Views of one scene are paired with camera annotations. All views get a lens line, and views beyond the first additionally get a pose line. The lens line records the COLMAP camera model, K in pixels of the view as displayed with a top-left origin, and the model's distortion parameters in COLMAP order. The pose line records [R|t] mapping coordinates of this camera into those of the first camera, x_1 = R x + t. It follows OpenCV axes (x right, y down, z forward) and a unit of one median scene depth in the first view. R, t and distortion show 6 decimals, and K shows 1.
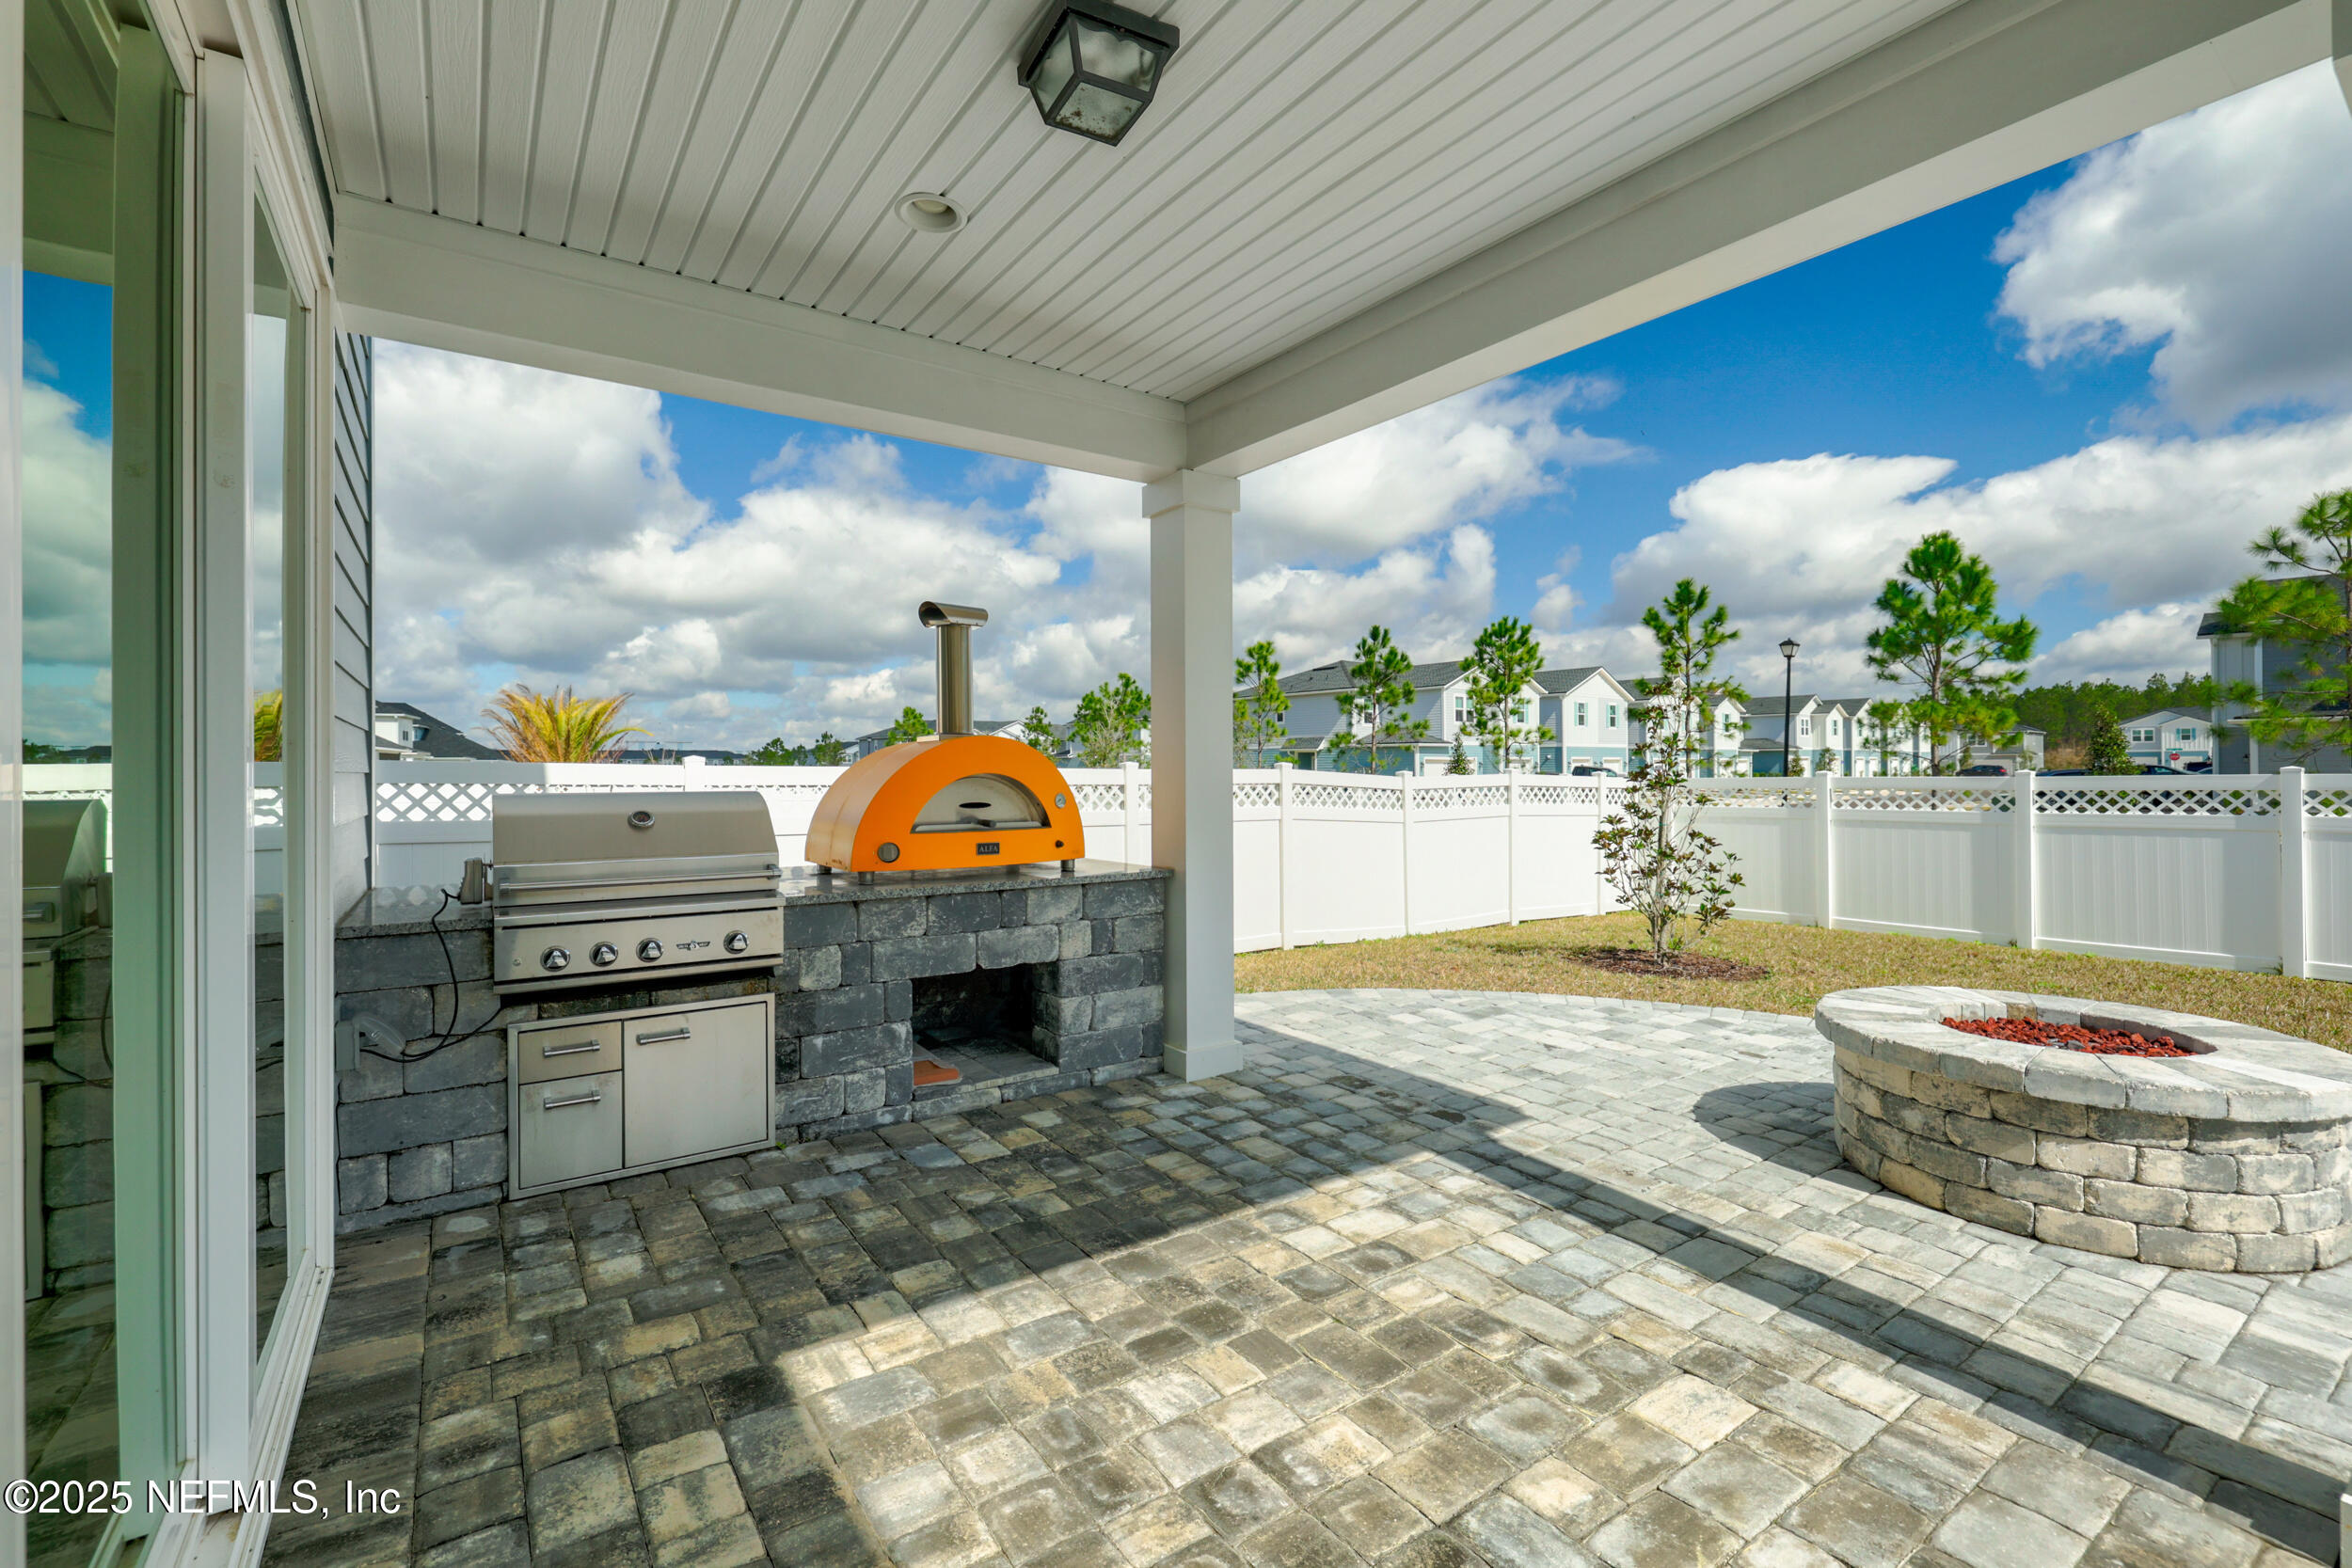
lens RADIAL K [[998.2, 0, 1167.8], [0, 998.2, 770.2], [0, 0, 1]] dist [-0.001260, 0.000670]
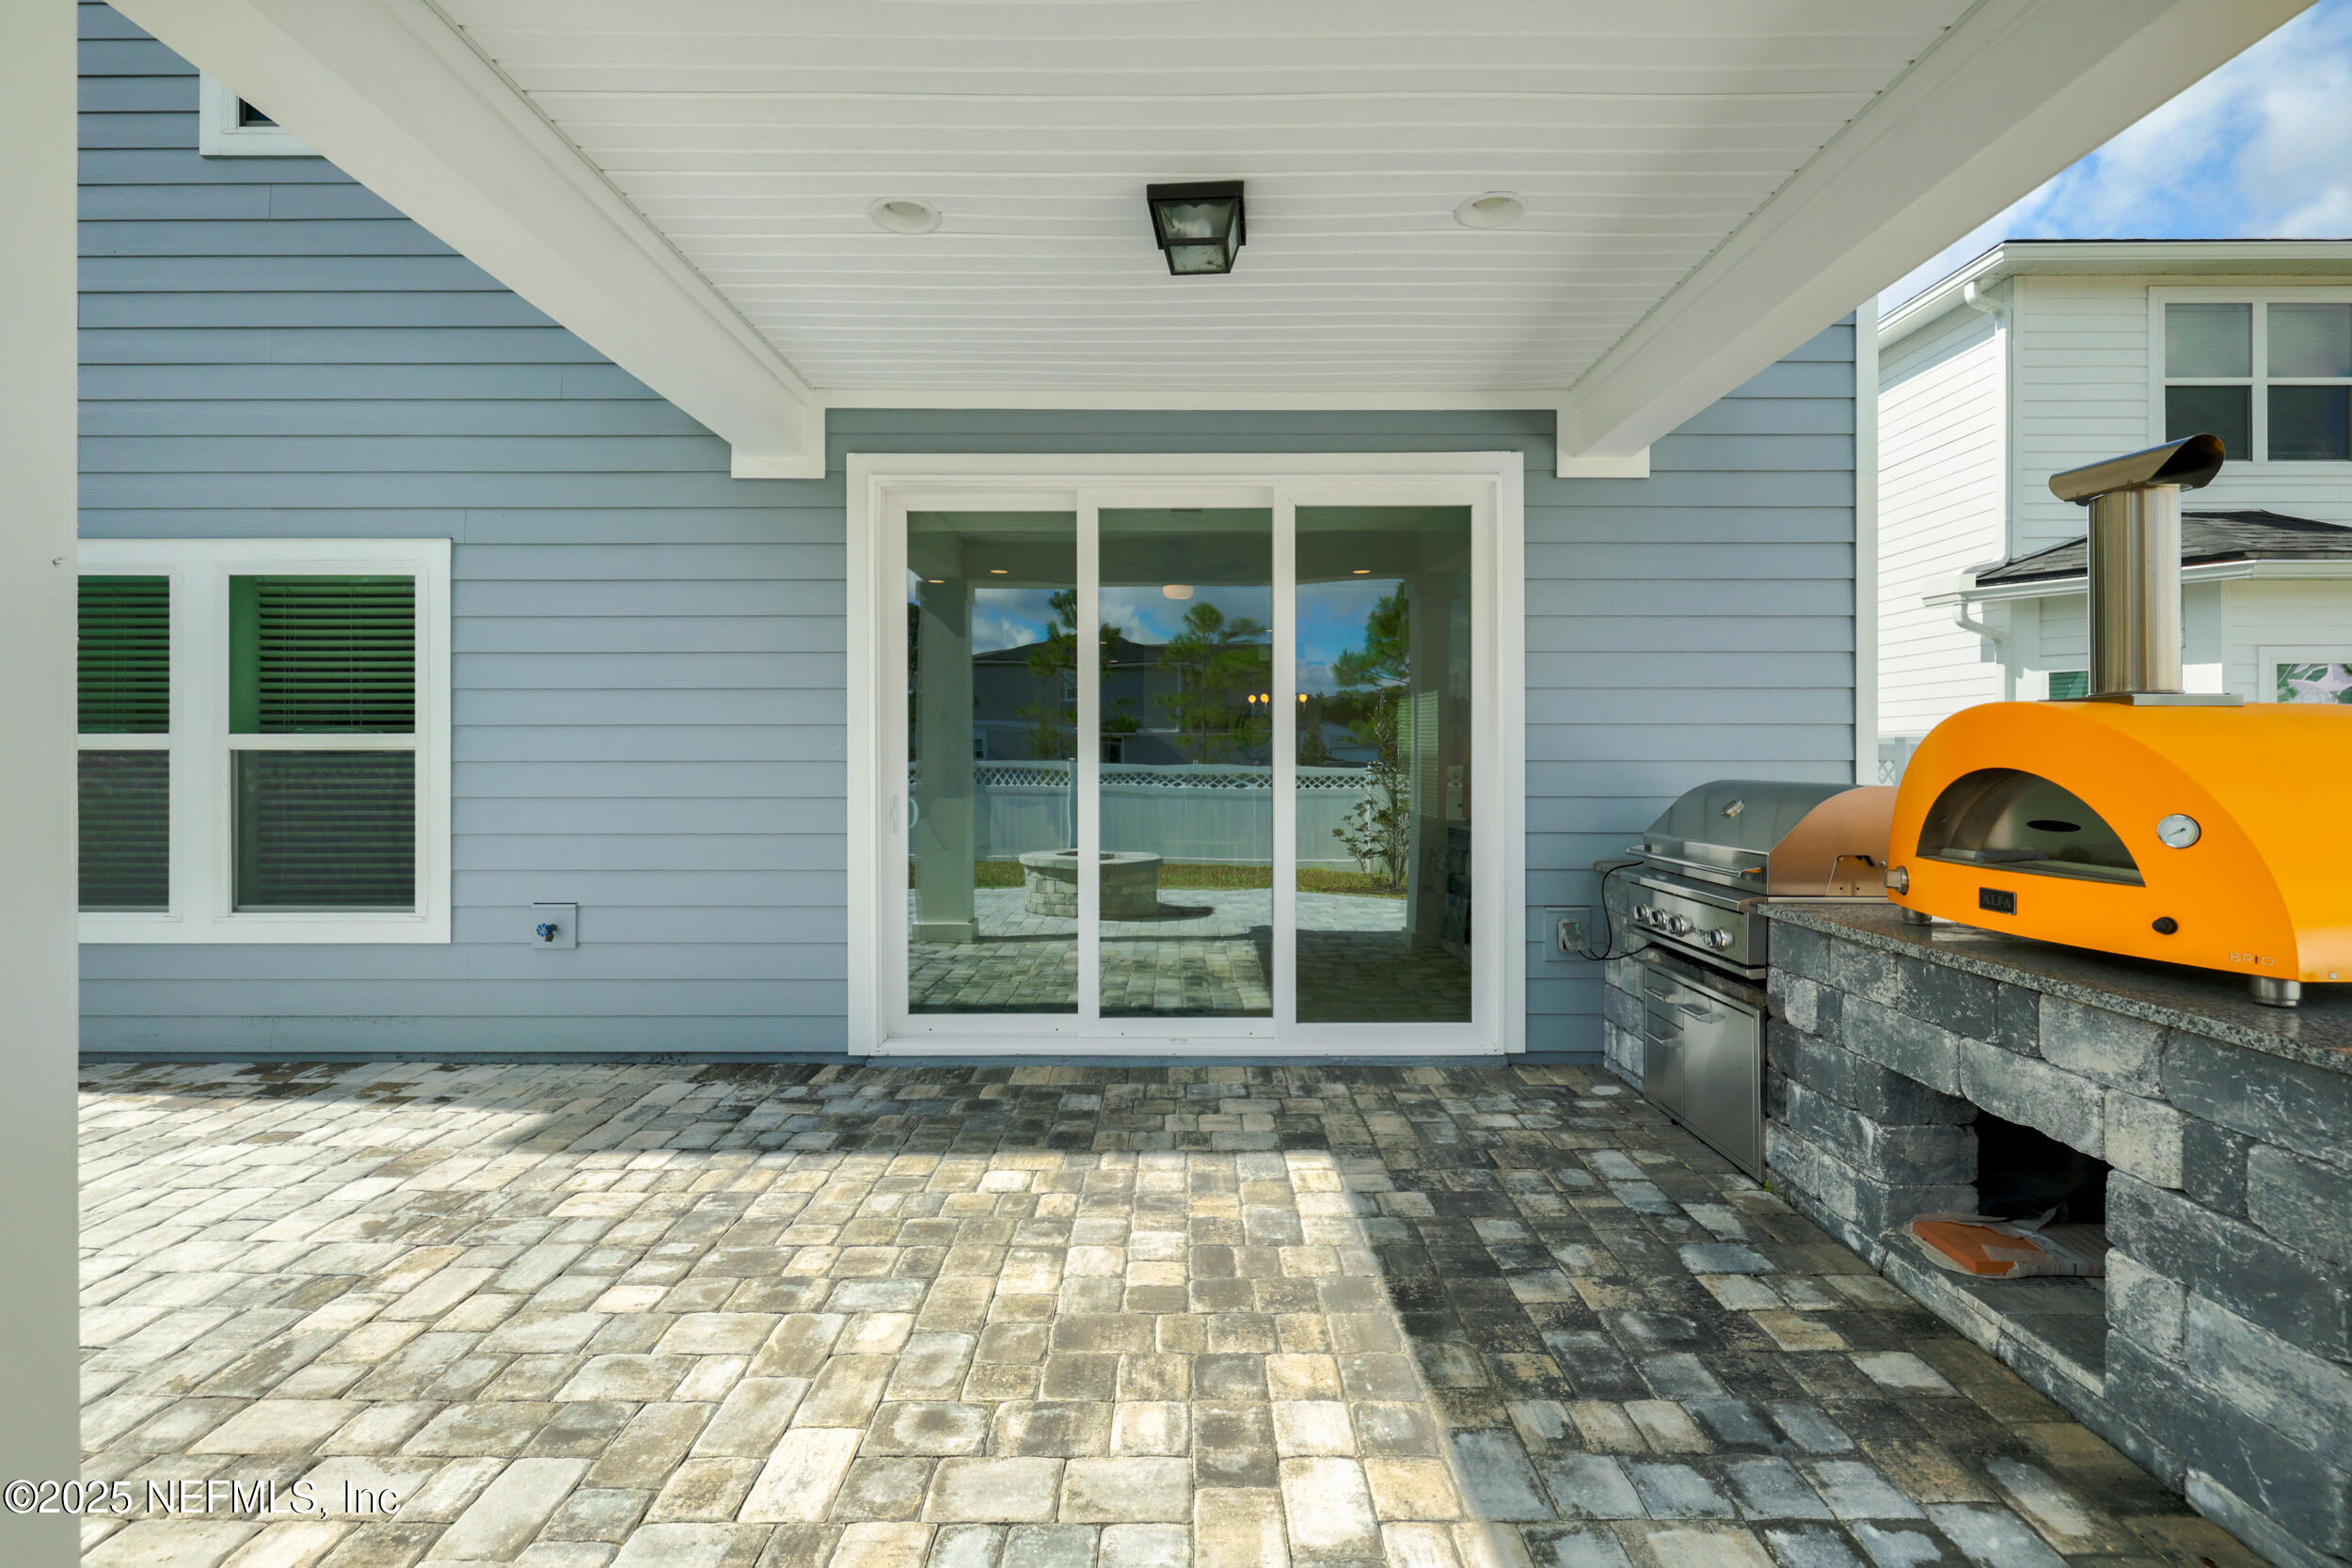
lens RADIAL K [[998.2, 0, 1147.0], [0, 998.2, 750.8], [0, 0, 1]] dist [-0.001260, 0.000670]
pose [[-0.592596, -0.002191, -0.805497, 0.611859], [0.004586, 0.999971, -0.006093, -0.006329], [0.805487, -0.007304, -0.592568, 1.021913]]
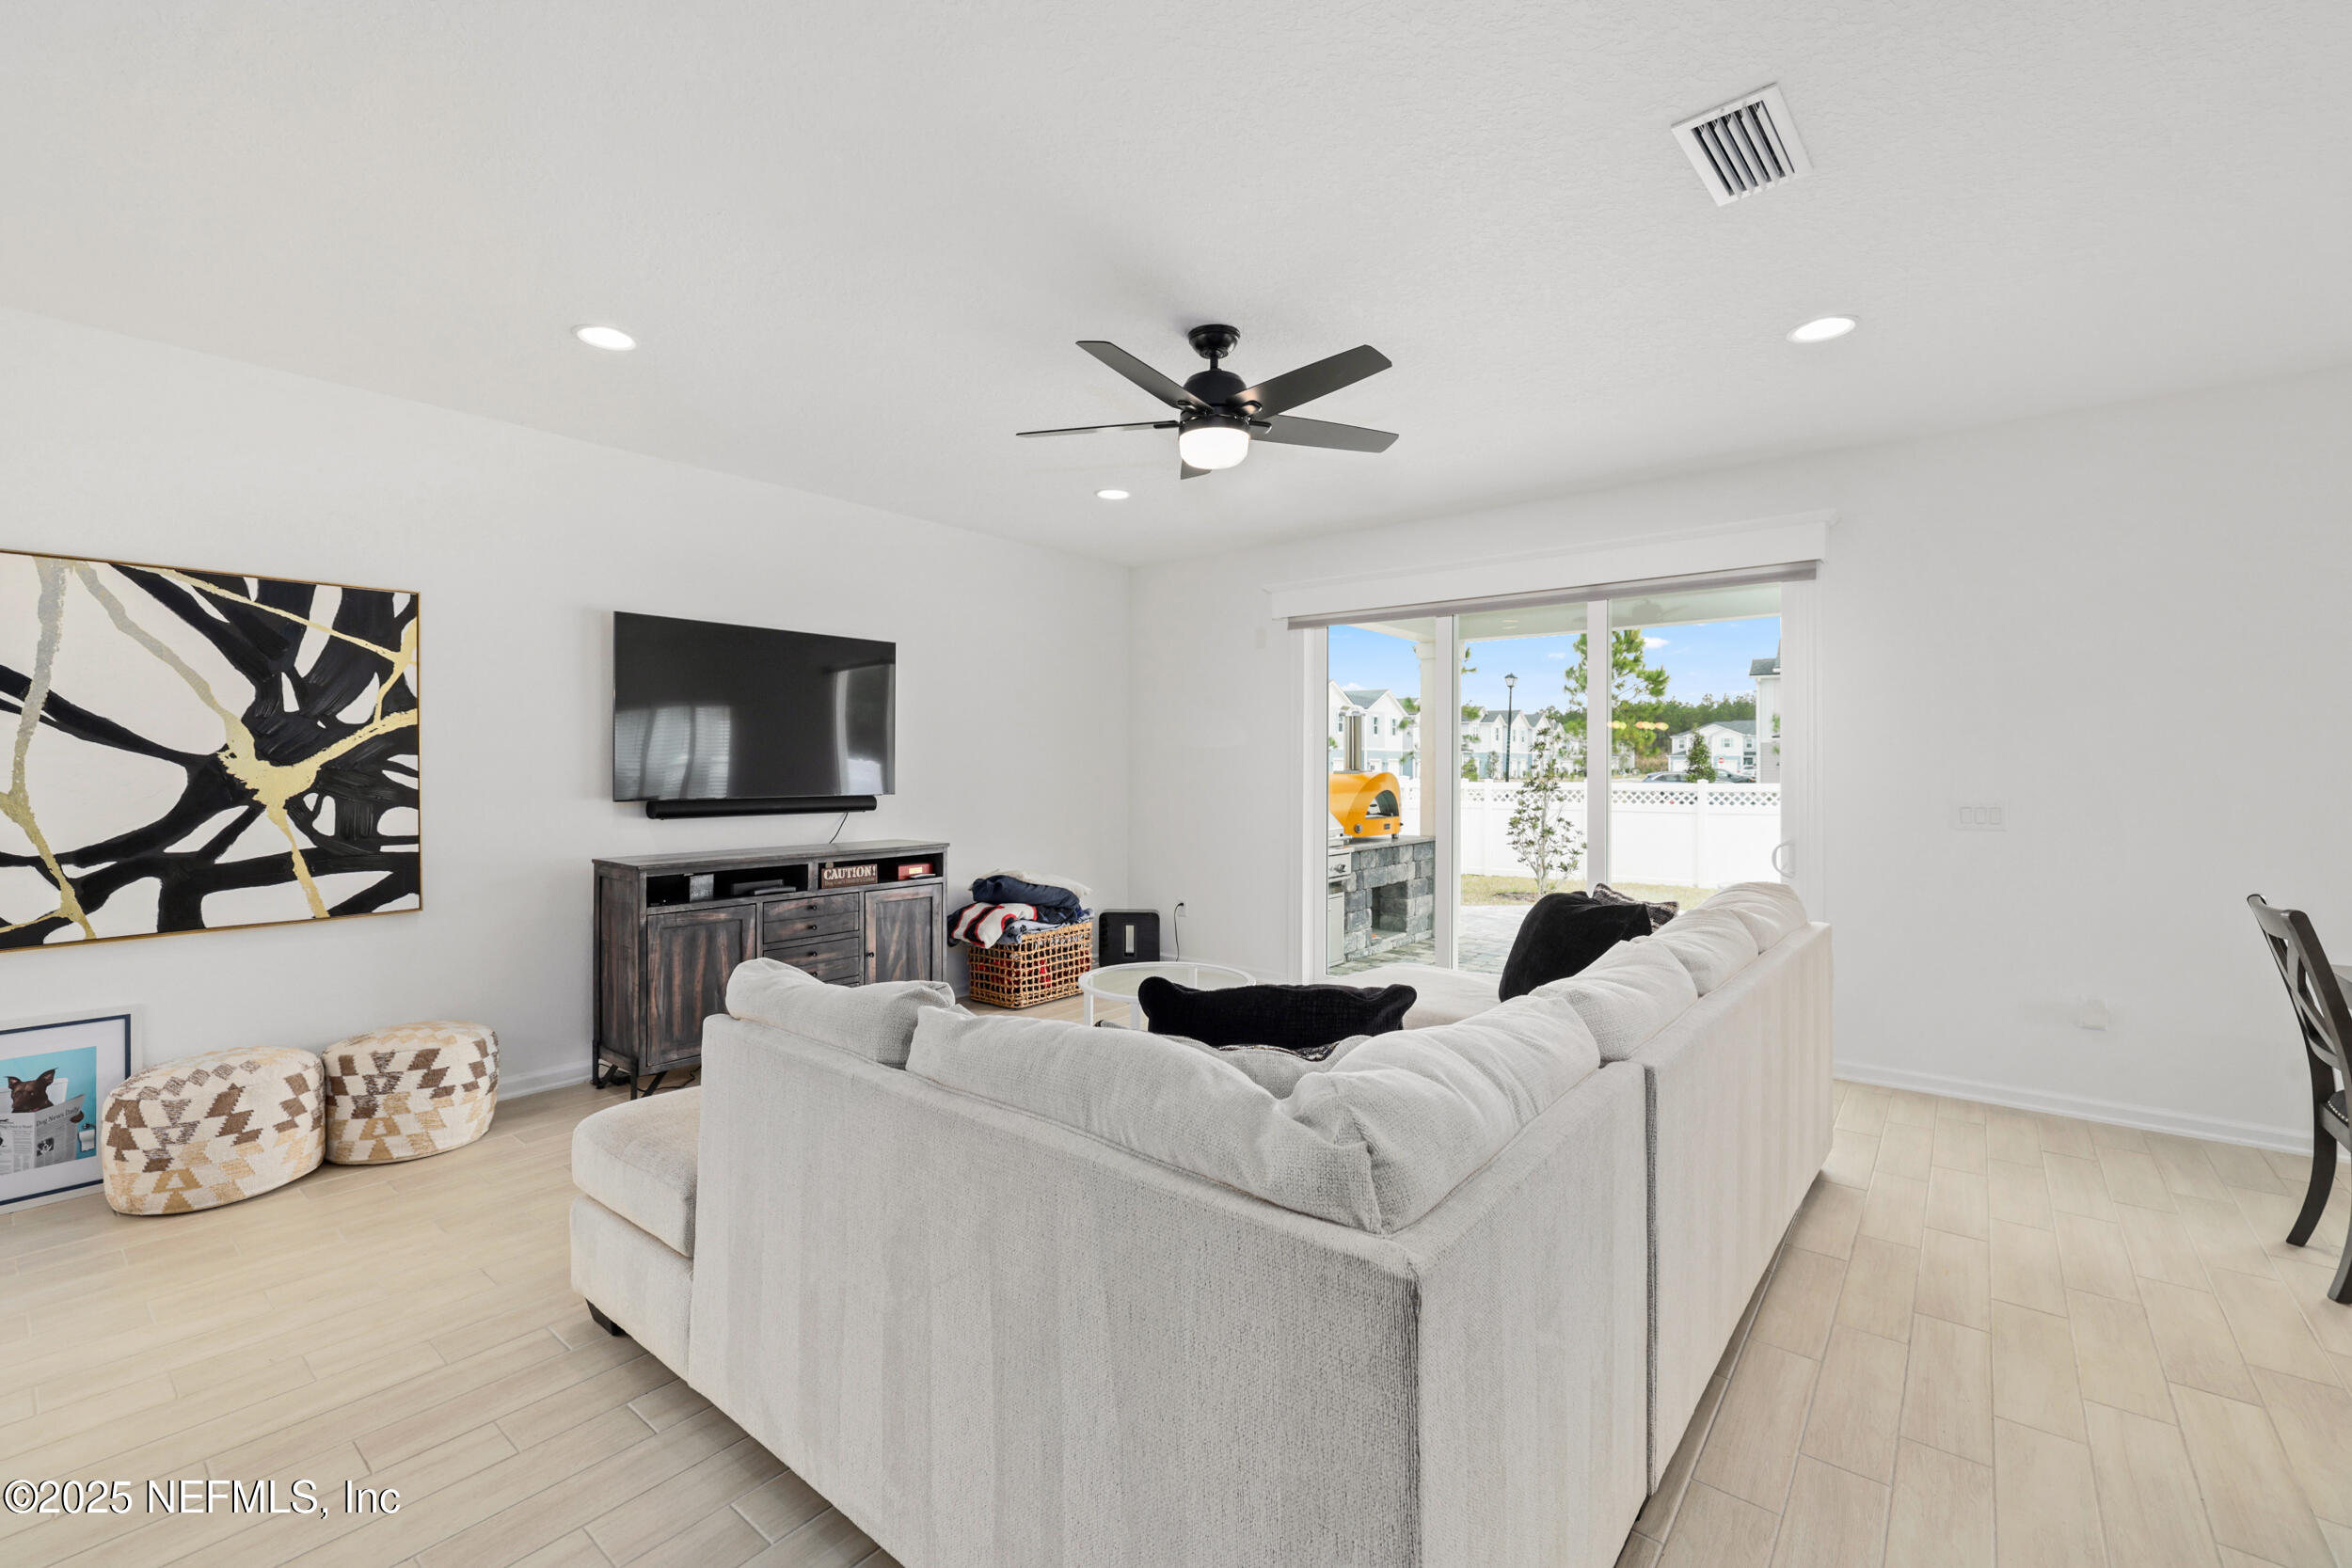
lens RADIAL K [[994.7, 0, 1220.4], [0, 994.7, 755.6], [0, 0, 1]] dist [-0.002480, 0.000731]
pose [[0.946521, 0.015923, 0.322249, -1.269099], [-0.014484, 0.999872, -0.006865, -0.053388], [-0.322317, 0.001831, 0.946630, -0.909227]]
